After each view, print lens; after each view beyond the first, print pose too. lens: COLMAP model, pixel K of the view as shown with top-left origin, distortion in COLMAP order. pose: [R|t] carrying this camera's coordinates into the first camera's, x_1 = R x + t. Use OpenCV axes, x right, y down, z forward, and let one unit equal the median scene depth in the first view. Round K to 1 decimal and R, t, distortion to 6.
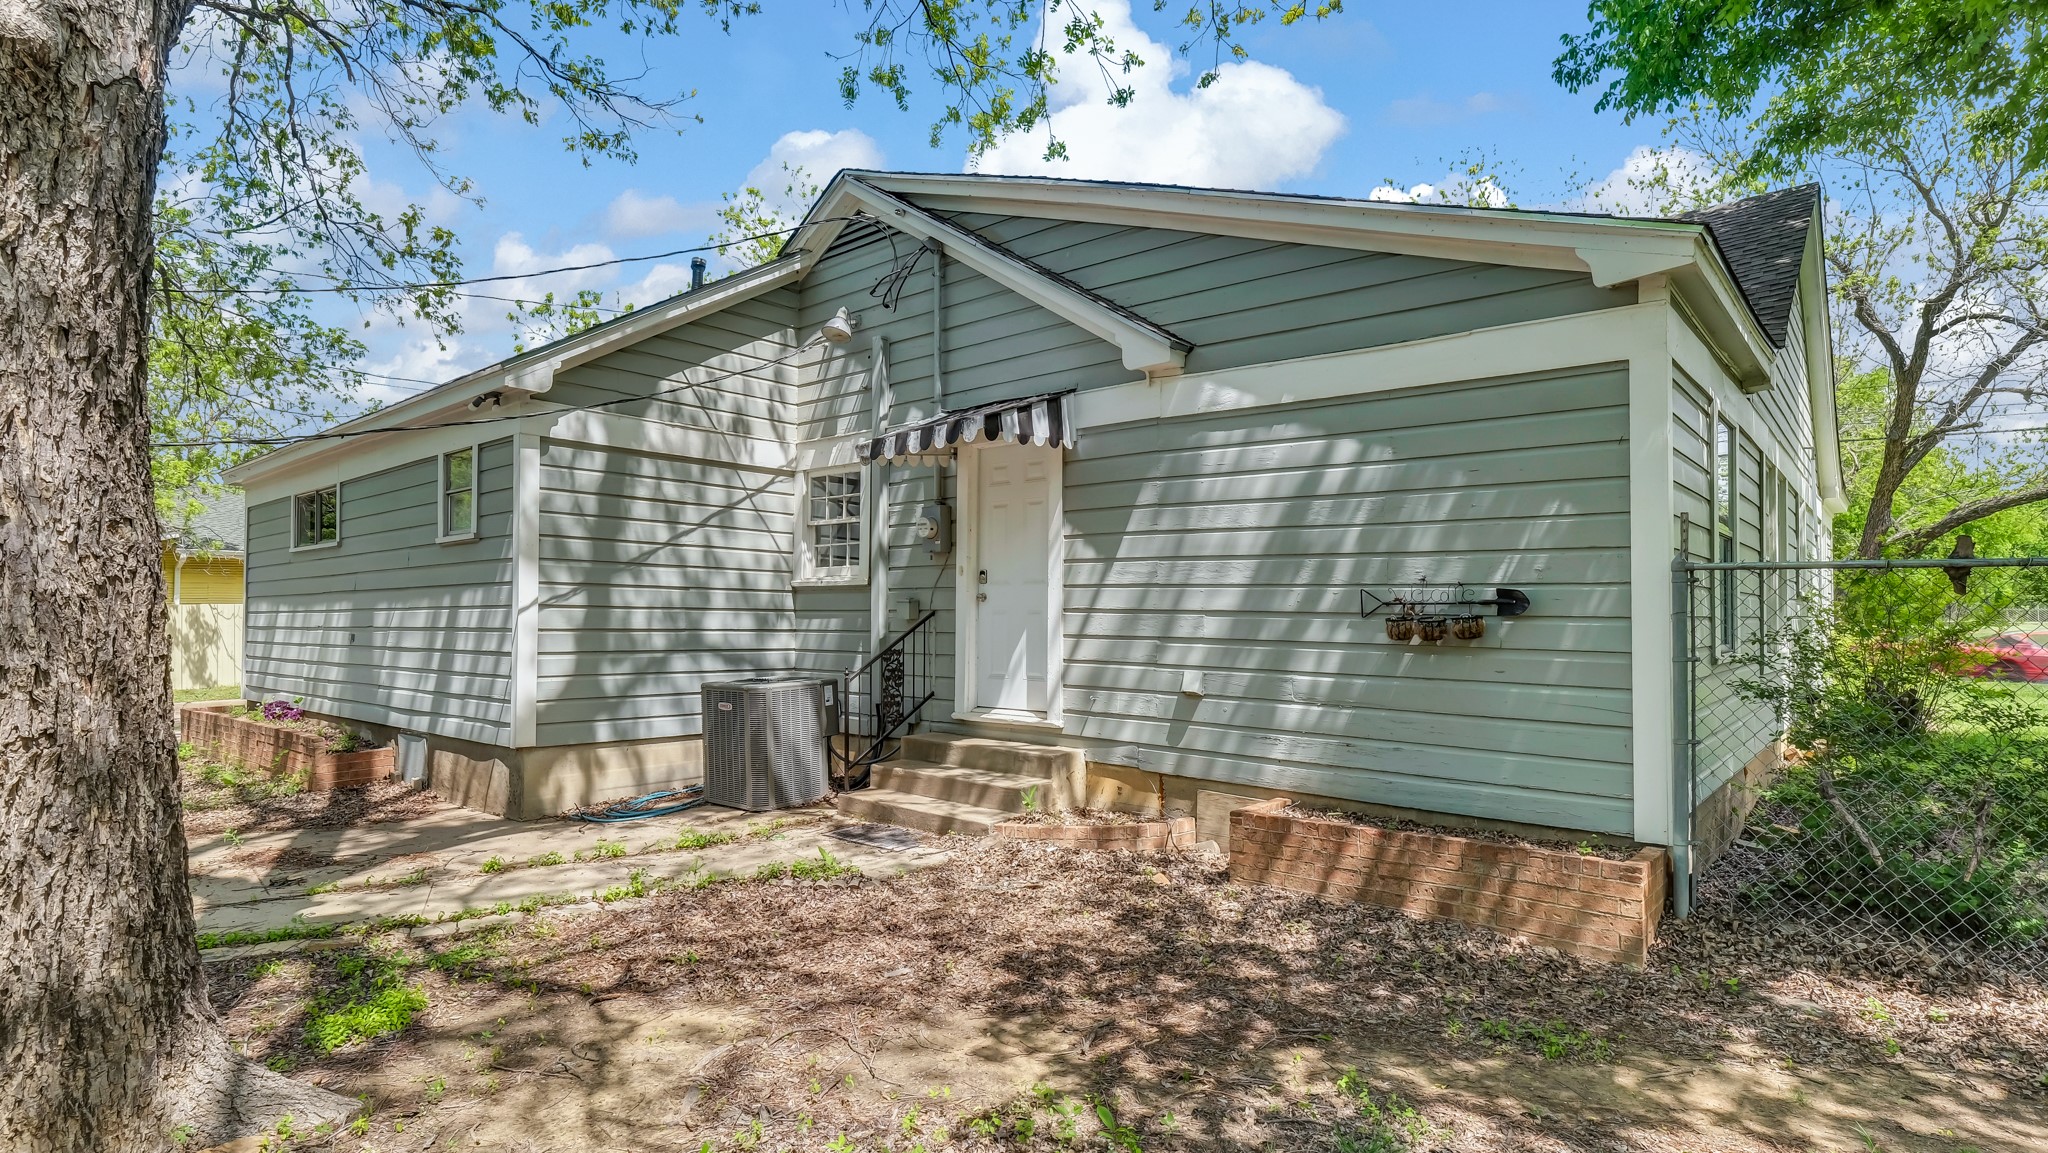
lens RADIAL K [[1044.5, 0, 1026.8], [0, 1044.5, 591.7], [0, 0, 1]] dist [-0.000546, -0.000487]
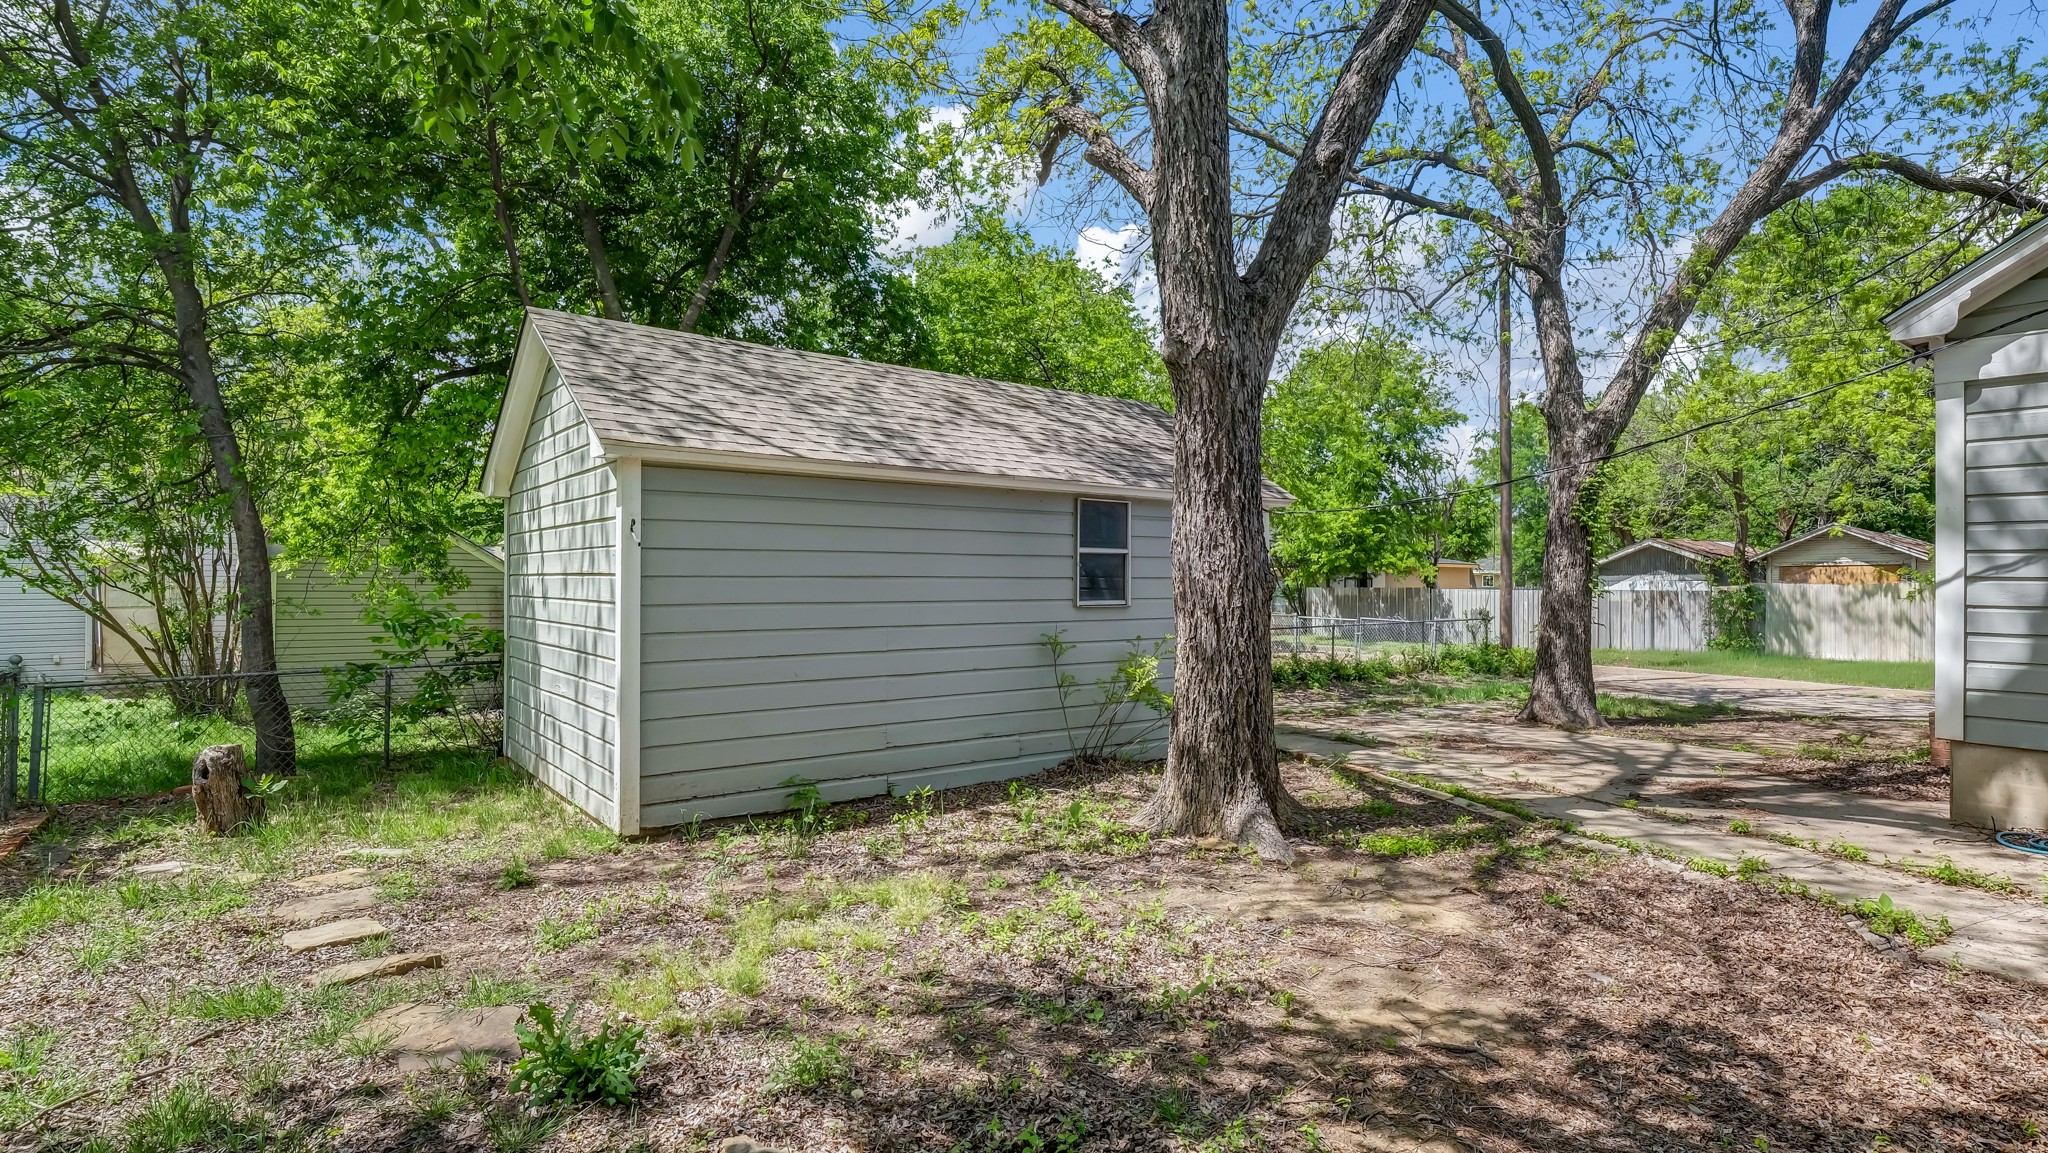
lens RADIAL K [[1044.5, 0, 1031.4], [0, 1044.5, 576.5], [0, 0, 1]] dist [-0.000546, -0.000487]
pose [[-0.212263, 0.001112, -0.977212, 1.006244], [0.020494, 0.999784, -0.003314, -0.001680], [0.976998, -0.020730, -0.212240, 0.796552]]
